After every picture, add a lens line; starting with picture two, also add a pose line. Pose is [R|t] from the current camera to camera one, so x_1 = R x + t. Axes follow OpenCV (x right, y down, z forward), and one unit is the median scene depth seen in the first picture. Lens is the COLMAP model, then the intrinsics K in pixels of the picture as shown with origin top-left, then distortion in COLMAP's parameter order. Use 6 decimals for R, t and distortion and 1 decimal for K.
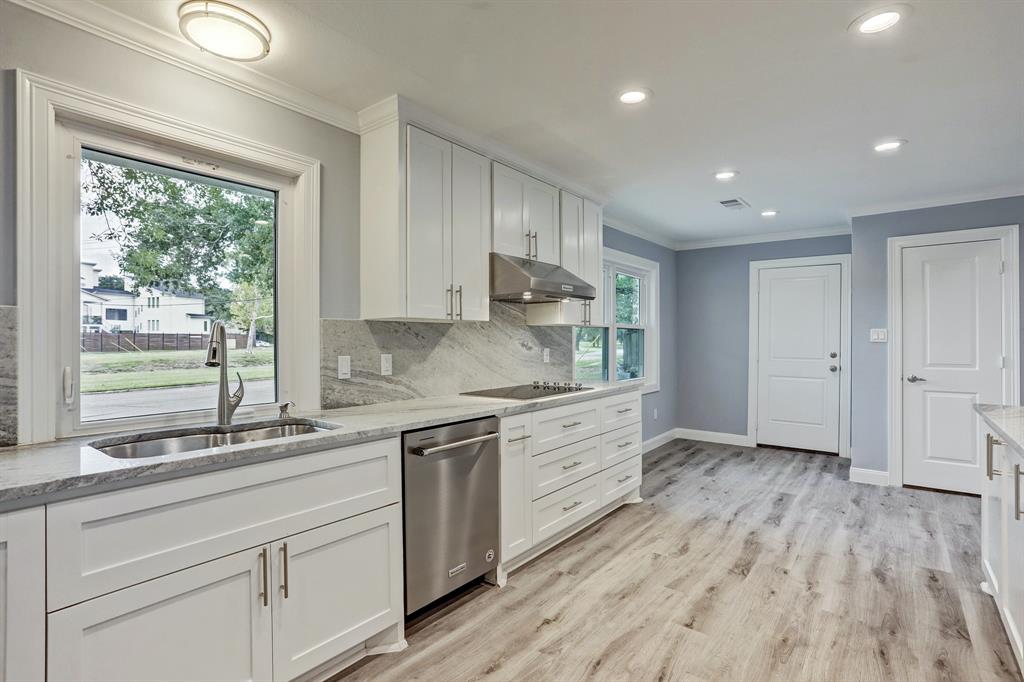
lens RADIAL K [[497.0, 0, 504.5], [0, 497.0, 342.2], [0, 0, 1]] dist [-0.057950, 0.028791]
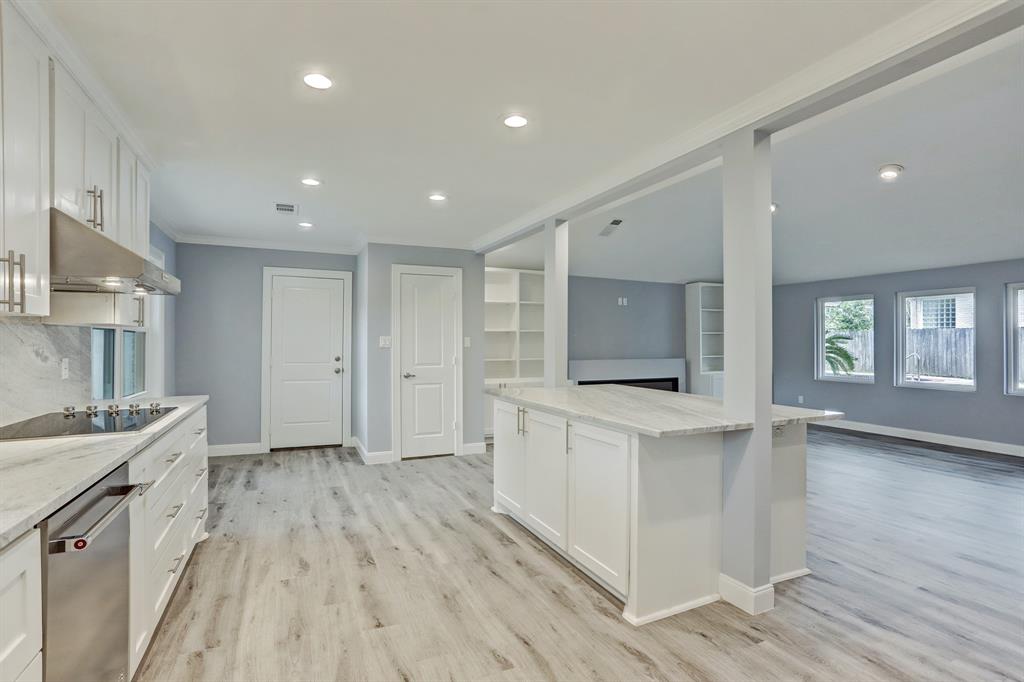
lens RADIAL K [[497.0, 0, 504.5], [0, 497.0, 342.2], [0, 0, 1]] dist [-0.057950, 0.028791]
pose [[0.461590, 0.006354, 0.887071, -0.286819], [0.001892, 0.999965, -0.008147, -0.003829], [-0.887092, 0.005439, 0.461561, 0.199053]]
